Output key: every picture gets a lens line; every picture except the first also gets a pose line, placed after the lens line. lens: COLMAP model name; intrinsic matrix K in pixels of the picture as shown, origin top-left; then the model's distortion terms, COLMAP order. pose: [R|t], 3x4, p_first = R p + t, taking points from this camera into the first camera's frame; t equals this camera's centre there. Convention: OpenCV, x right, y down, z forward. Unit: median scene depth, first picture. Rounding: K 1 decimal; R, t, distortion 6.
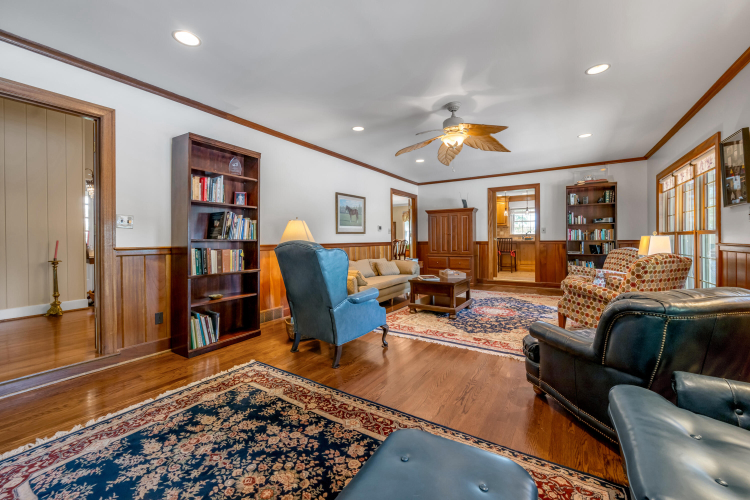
lens RADIAL K [[301.7, 0, 369.3], [0, 301.7, 240.8], [0, 0, 1]] dist [-0.007246, 0.000055]
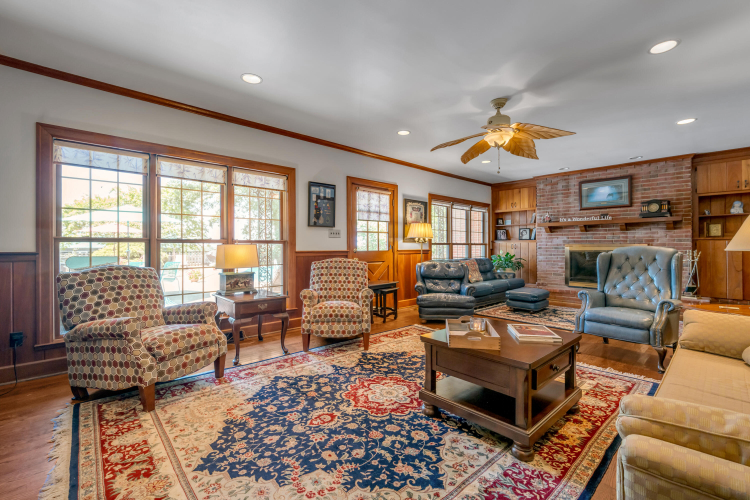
lens RADIAL K [[328.0, 0, 374.8], [0, 328.0, 246.4], [0, 0, 1]] dist [0.000045, -0.000264]
pose [[-0.972836, 0.007265, 0.231382, 0.409223], [0.008384, 0.999957, 0.003855, -0.011817], [-0.231344, 0.005690, -0.972855, 2.016569]]
